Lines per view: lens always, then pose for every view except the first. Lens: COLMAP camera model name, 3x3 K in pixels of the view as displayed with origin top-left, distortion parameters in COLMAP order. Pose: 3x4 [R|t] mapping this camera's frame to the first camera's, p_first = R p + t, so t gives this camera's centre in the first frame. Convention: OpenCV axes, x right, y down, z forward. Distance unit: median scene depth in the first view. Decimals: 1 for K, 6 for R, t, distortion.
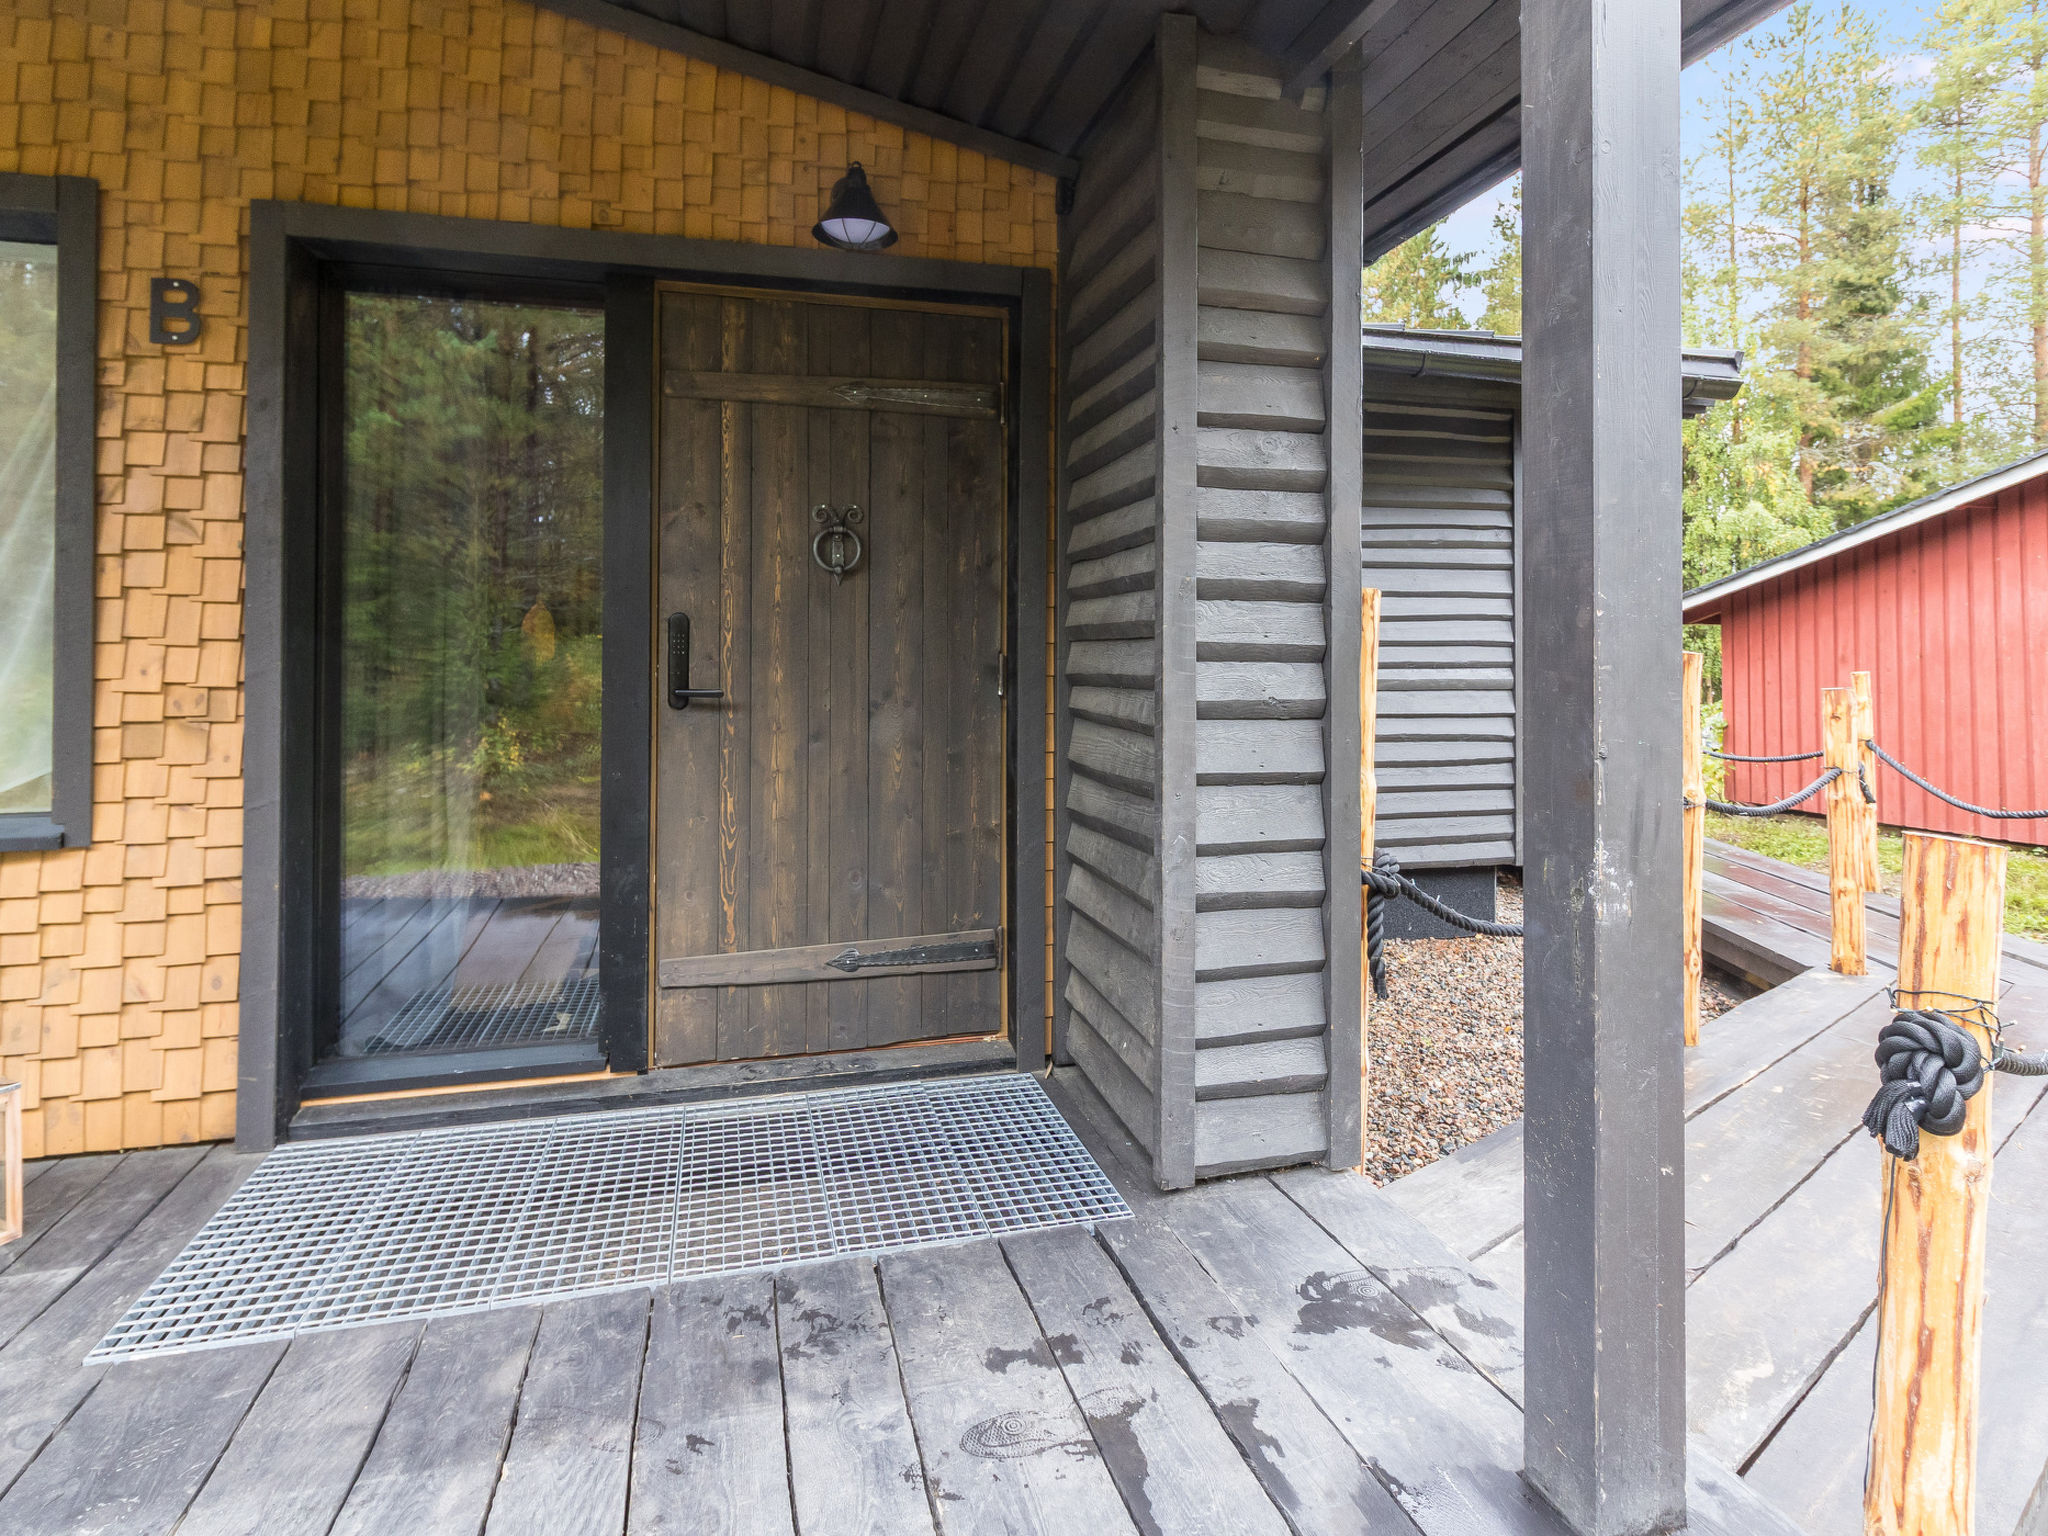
lens RADIAL K [[1104.8, 0, 1027.2], [0, 1104.8, 756.6], [0, 0, 1]] dist [0.000367, -0.000112]
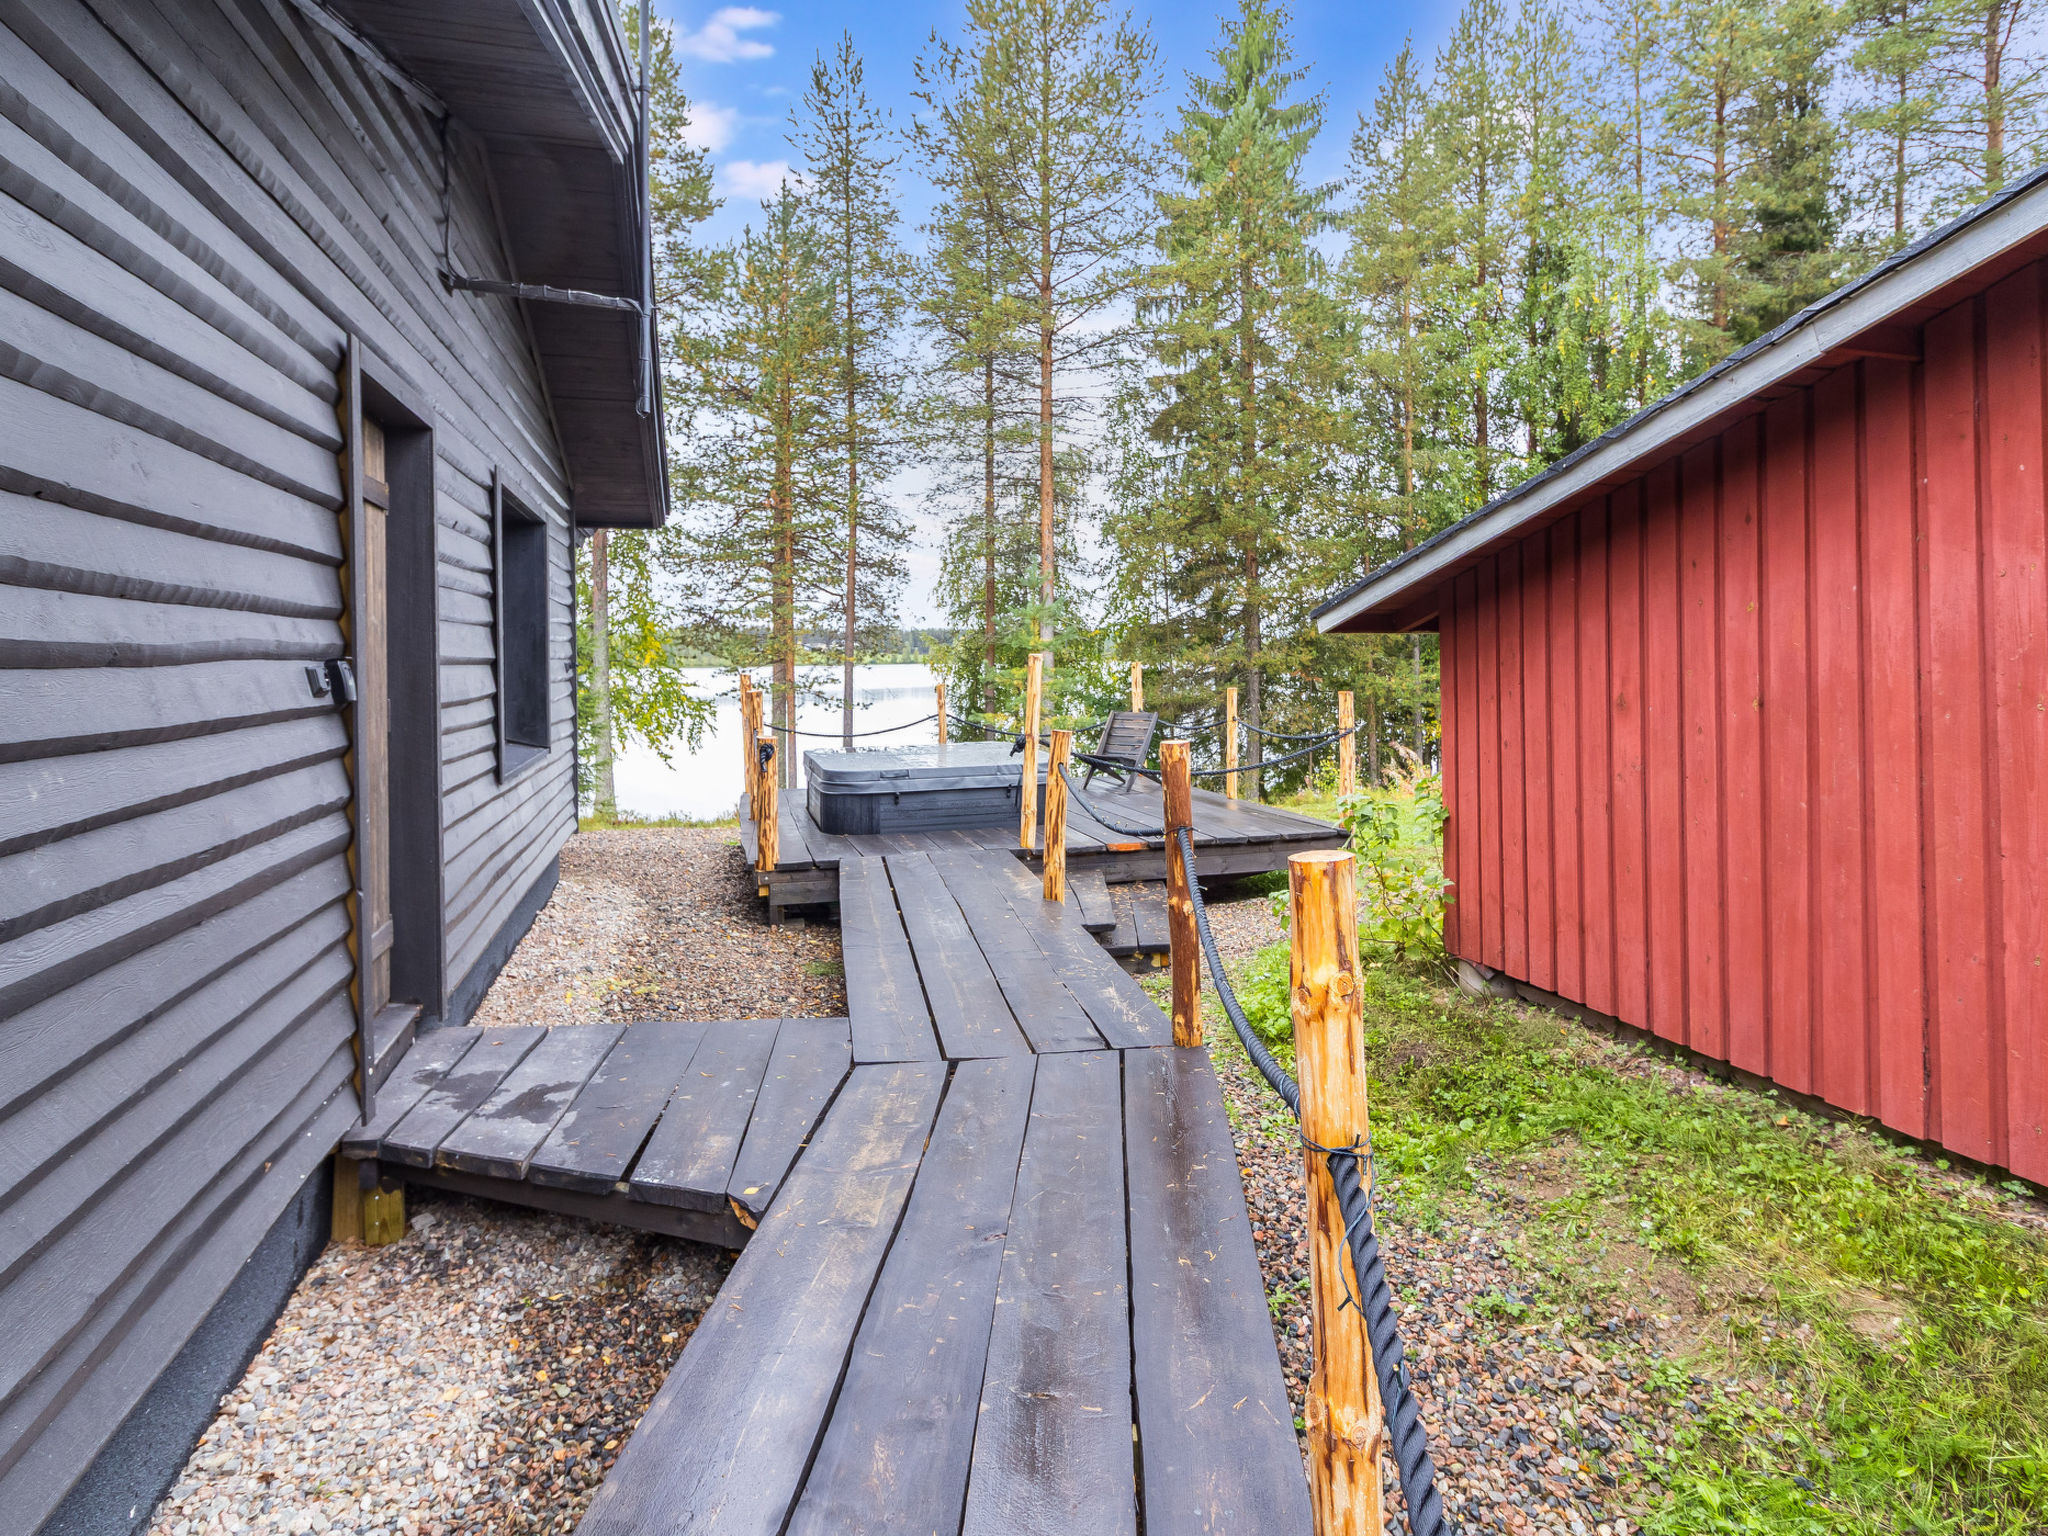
lens RADIAL K [[1104.8, 0, 1020.6], [0, 1104.8, 775.4], [0, 0, 1]] dist [0.000367, -0.000112]
pose [[0.999744, -0.006509, 0.021689, 0.165628], [0.006204, 0.999881, 0.014109, -0.023555], [-0.021778, -0.013971, 0.999665, 0.184577]]
